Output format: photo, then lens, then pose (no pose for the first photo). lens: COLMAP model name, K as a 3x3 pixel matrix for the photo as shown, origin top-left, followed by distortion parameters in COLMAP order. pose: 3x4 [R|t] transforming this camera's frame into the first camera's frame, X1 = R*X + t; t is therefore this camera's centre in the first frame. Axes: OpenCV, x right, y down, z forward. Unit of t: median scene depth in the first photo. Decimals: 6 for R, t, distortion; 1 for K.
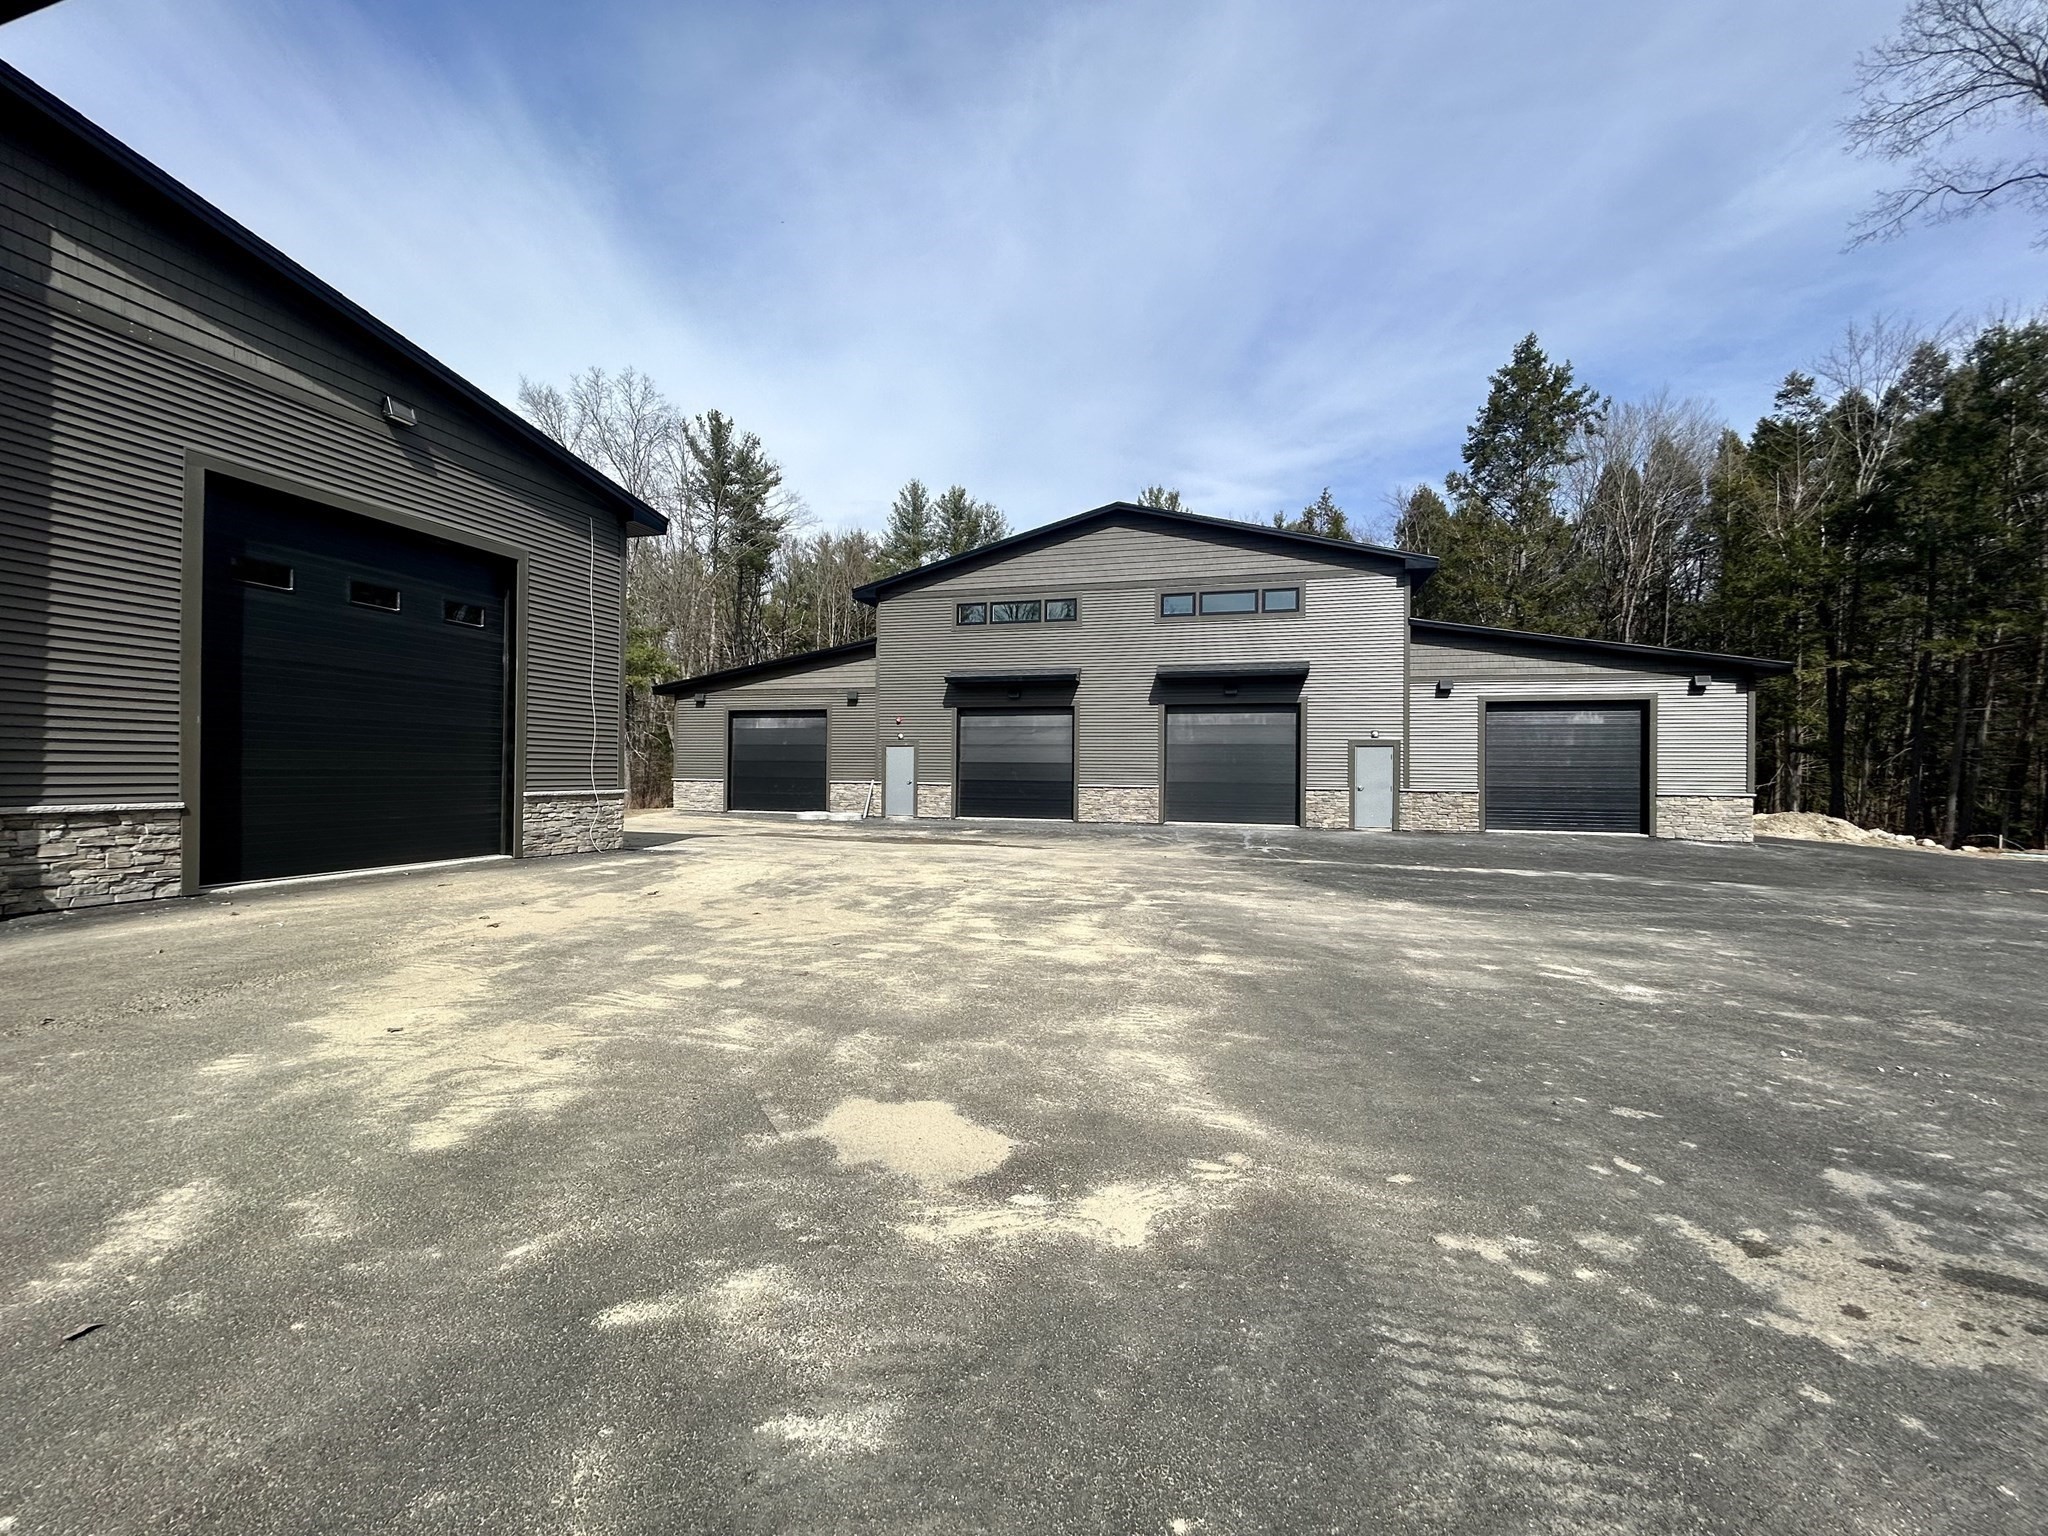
lens RADIAL K [[825.5, 0, 1019.9], [0, 825.5, 770.7], [0, 0, 1]] dist [0.000081, 0.000360]
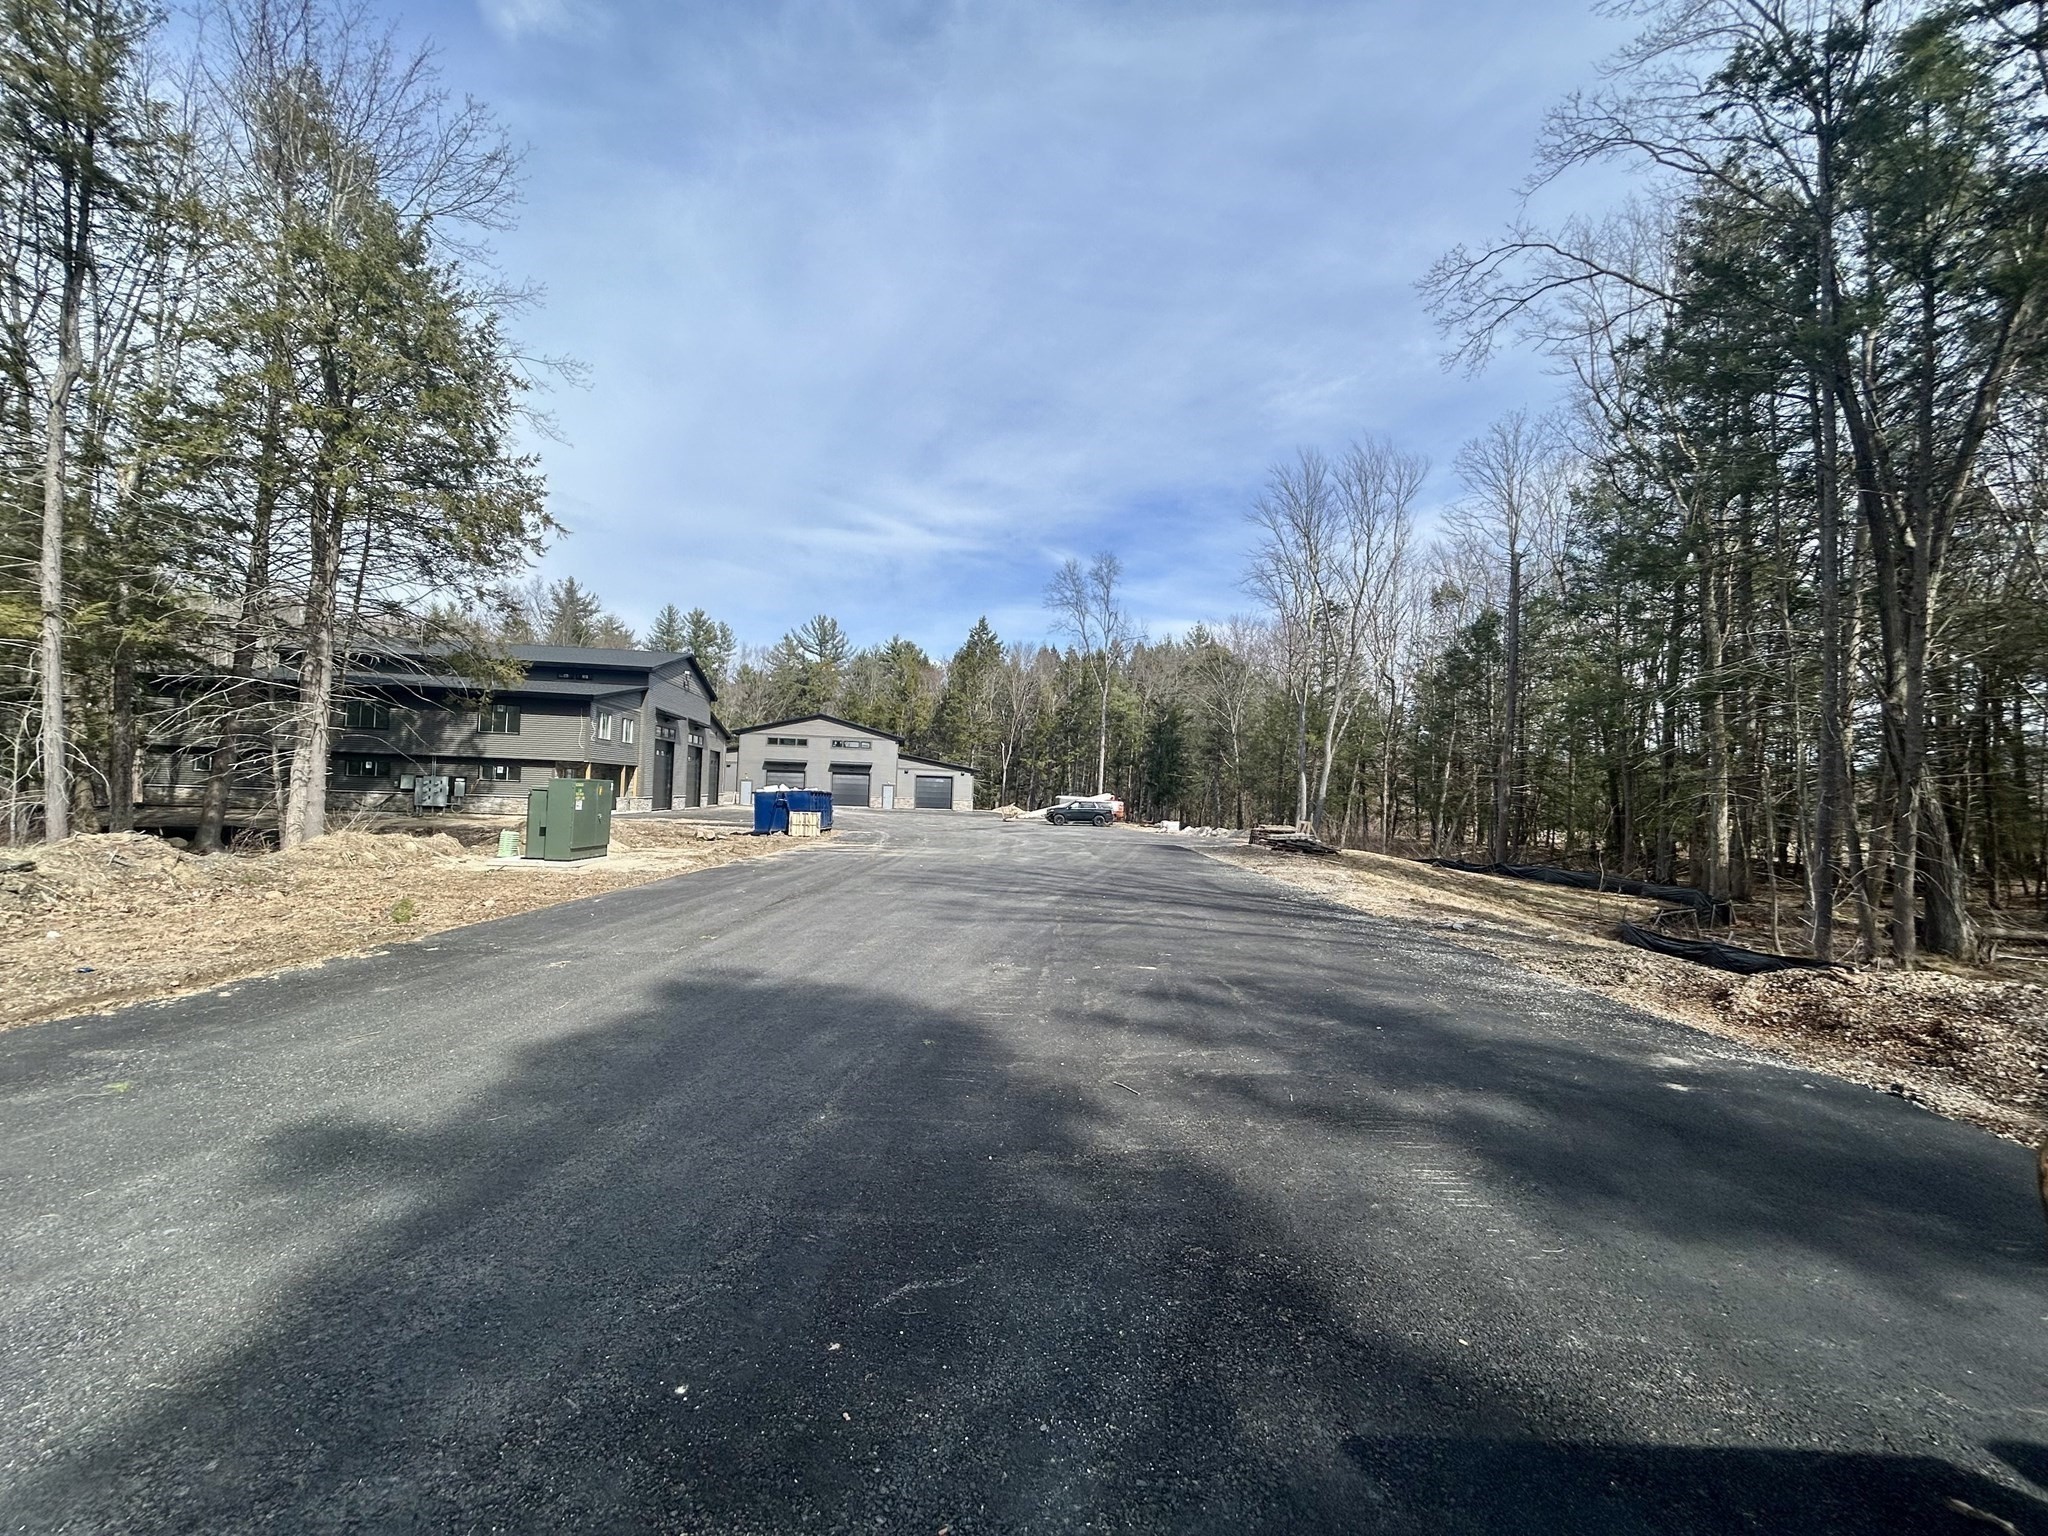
lens RADIAL K [[825.5, 0, 1019.9], [0, 825.5, 770.7], [0, 0, 1]] dist [0.000081, 0.000360]
pose [[0.912975, 0.032065, 0.406753, -0.508328], [-0.024384, 0.999413, -0.024054, -0.021737], [-0.407286, 0.012043, 0.913221, -2.450993]]
